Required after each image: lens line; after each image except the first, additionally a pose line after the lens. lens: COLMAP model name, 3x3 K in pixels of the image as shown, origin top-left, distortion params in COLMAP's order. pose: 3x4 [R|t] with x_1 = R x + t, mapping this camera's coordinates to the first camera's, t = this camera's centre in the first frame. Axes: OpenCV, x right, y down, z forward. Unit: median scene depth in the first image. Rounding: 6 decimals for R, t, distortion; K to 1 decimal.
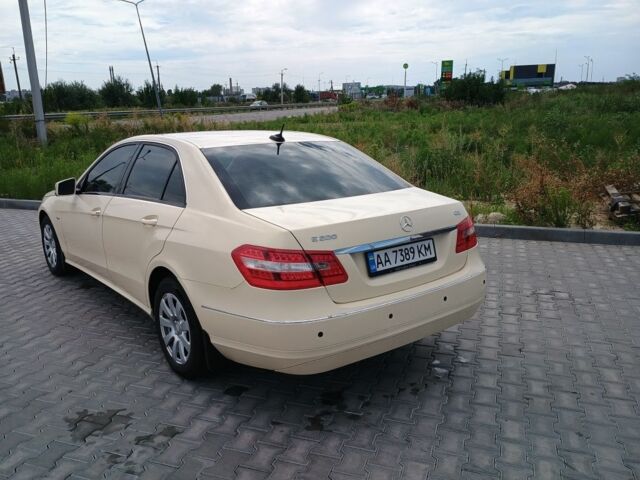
lens RADIAL K [[541.8, 0, 320.0], [0, 541.8, 240.0], [0, 0, 1]] dist [0.019488, 0.011904]
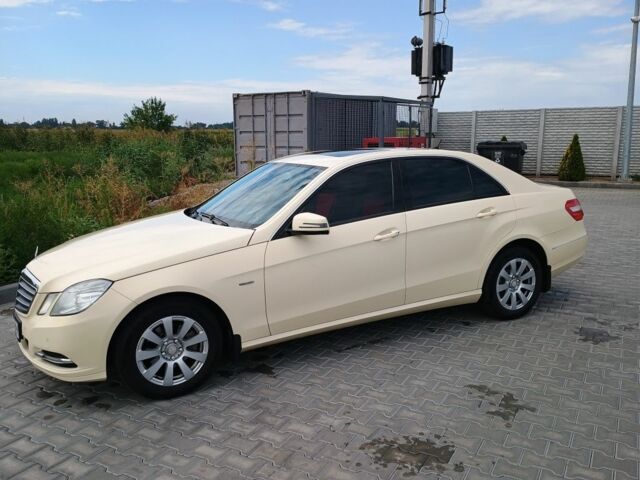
lens RADIAL K [[541.8, 0, 320.0], [0, 541.8, 240.0], [0, 0, 1]] dist [0.019488, 0.011904]
pose [[0.178299, -0.161721, 0.970596, -1.872135], [0.234503, 0.964963, 0.117704, -0.247340], [-0.955624, 0.206621, 0.209976, 1.314363]]
